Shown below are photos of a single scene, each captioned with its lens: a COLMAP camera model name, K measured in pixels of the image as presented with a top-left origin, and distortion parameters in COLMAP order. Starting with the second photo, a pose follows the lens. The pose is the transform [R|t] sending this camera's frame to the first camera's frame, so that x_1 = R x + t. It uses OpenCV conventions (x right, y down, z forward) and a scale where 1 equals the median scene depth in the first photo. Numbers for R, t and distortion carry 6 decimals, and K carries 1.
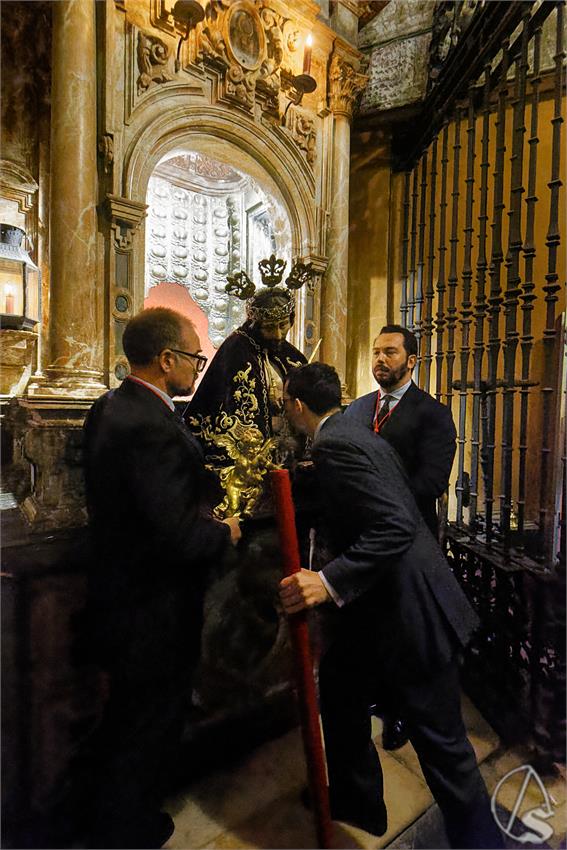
lens RADIAL K [[428.1, 0, 285.4], [0, 428.1, 414.3], [0, 0, 1]] dist [0.001972, -0.000381]
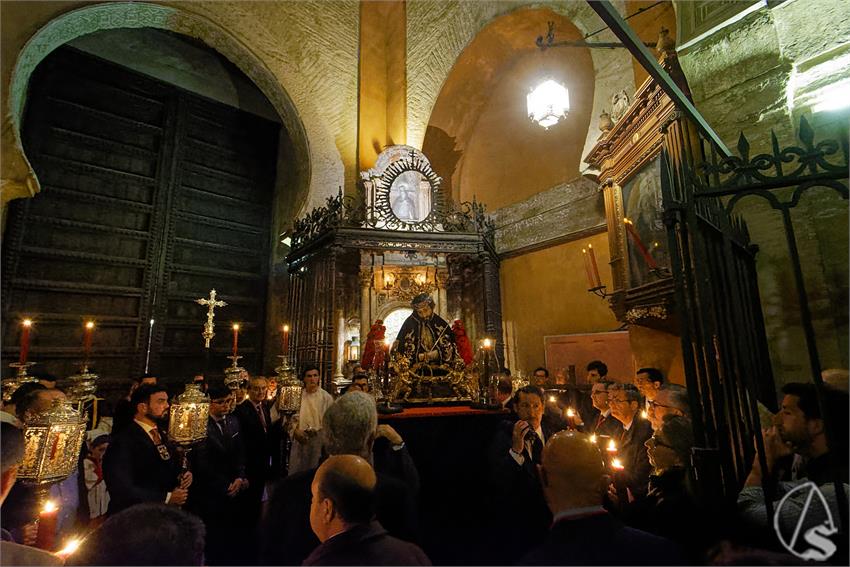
lens RADIAL K [[370.8, 0, 426.5], [0, 370.8, 289.7], [0, 0, 1]] dist [-0.000313, -0.000366]
pose [[0.895615, -0.121179, -0.428006, 1.398553], [0.028221, 0.975720, -0.217196, -0.097536], [0.443933, 0.182446, 0.877290, -1.702585]]
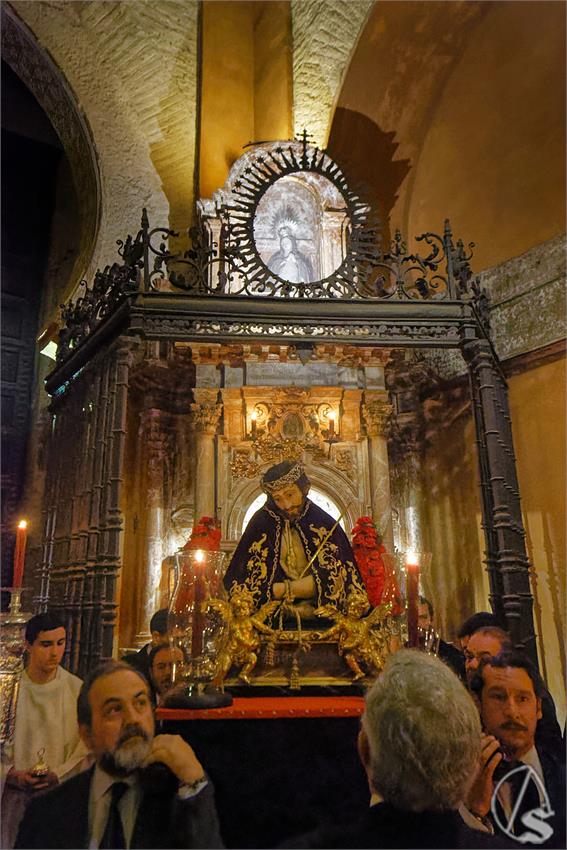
lens RADIAL K [[637.3, 0, 273.3], [0, 637.3, 427.3], [0, 0, 1]] dist [-0.004283, -0.002064]
pose [[0.843800, -0.174683, -0.507432, 1.062042], [0.017705, 0.954088, -0.299002, -0.113496], [0.536366, 0.243314, 0.808152, -1.031326]]
